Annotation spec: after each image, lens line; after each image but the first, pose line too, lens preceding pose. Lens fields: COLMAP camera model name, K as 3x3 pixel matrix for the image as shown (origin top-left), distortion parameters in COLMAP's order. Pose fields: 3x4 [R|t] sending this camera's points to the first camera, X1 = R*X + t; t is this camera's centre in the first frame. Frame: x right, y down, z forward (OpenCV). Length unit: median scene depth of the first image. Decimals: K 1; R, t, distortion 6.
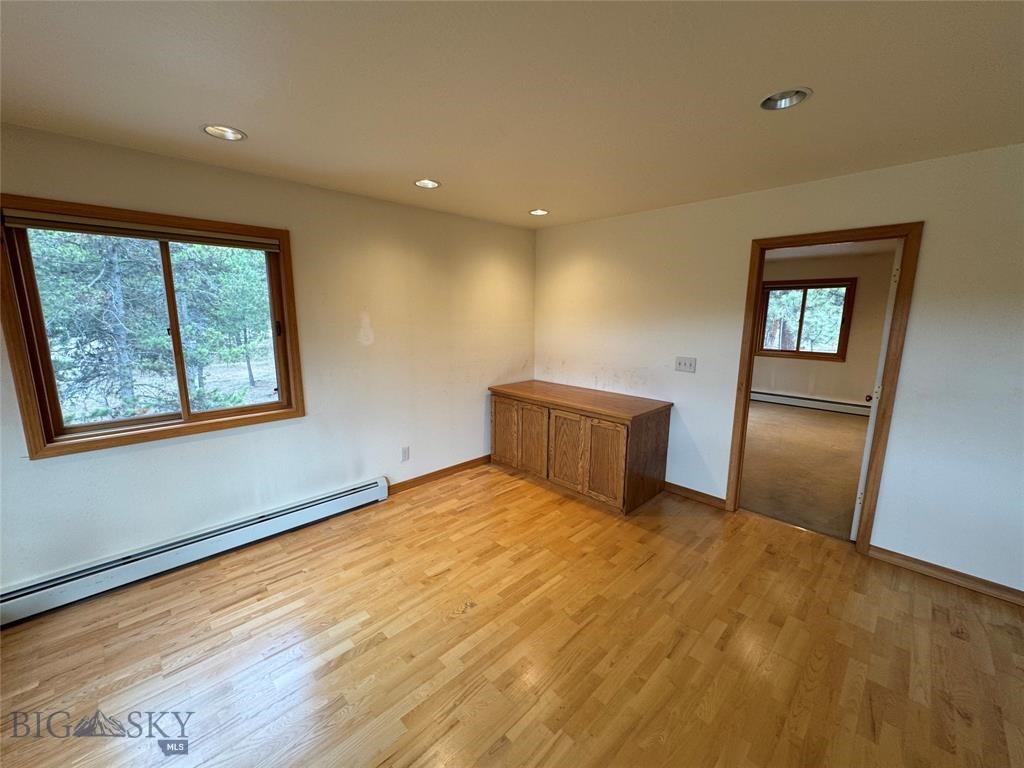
lens RADIAL K [[409.4, 0, 512.0], [0, 409.4, 384.0], [0, 0, 1]] dist [-0.000364, -0.000066]
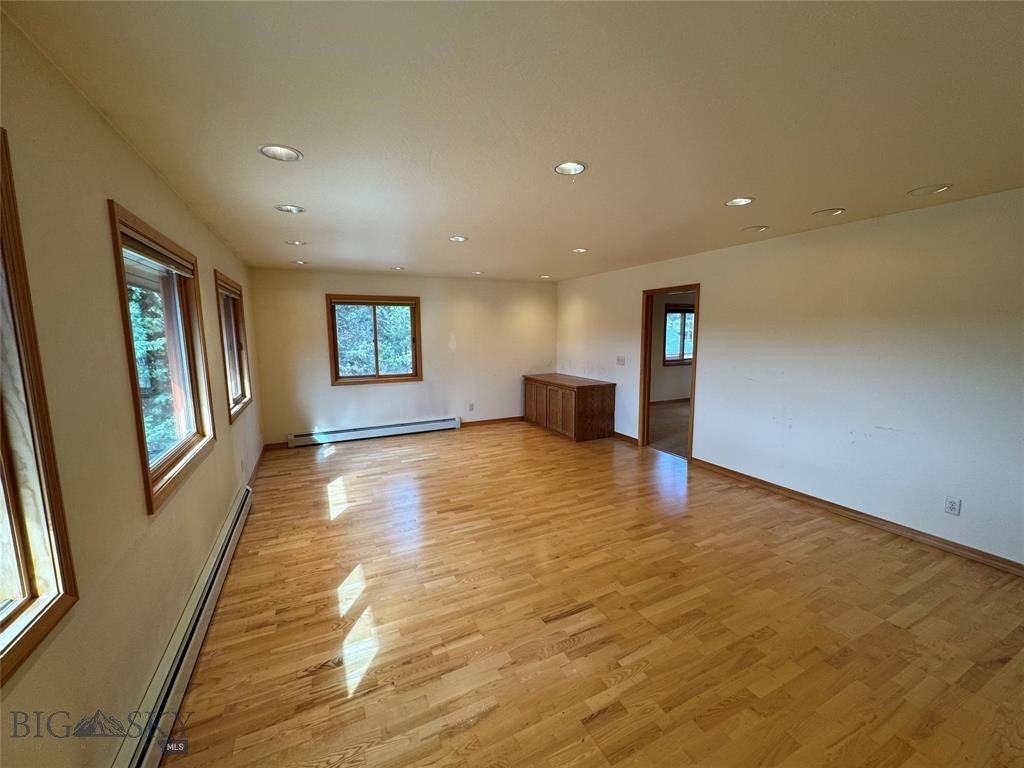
lens RADIAL K [[409.4, 0, 512.0], [0, 409.4, 384.0], [0, 0, 1]] dist [-0.000364, -0.000066]
pose [[0.947868, 0.027552, -0.317469, 0.553068], [-0.042406, 0.998300, -0.039974, 0.143004], [0.315828, 0.051352, 0.947426, -0.788598]]
